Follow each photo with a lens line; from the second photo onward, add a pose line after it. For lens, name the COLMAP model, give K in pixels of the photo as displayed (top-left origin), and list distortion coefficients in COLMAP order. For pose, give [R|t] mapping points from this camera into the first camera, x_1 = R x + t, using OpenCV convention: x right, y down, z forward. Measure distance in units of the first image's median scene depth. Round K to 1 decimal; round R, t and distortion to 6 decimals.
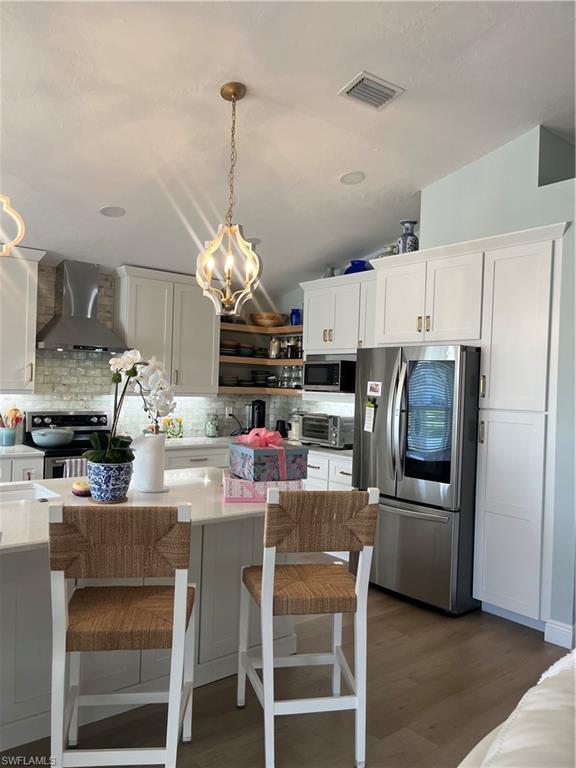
lens RADIAL K [[581.8, 0, 287.7], [0, 581.8, 385.1], [0, 0, 1]] dist [0.016563, -0.000124]
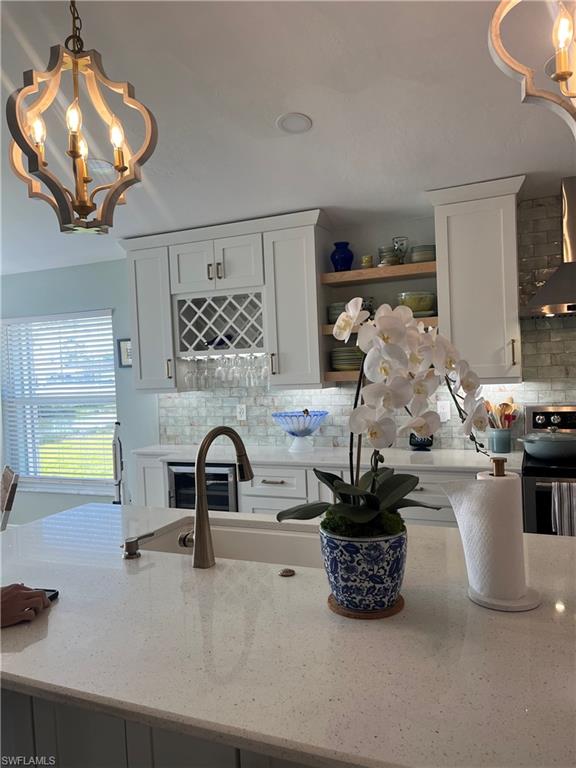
lens RADIAL K [[581.8, 0, 288.9], [0, 581.8, 385.0], [0, 0, 1]] dist [0.016563, -0.000124]
pose [[0.447602, -0.027986, -0.893795, 0.070329], [0.057767, 0.998327, -0.002330, 0.003653], [0.892365, -0.050589, 0.448470, 0.431332]]
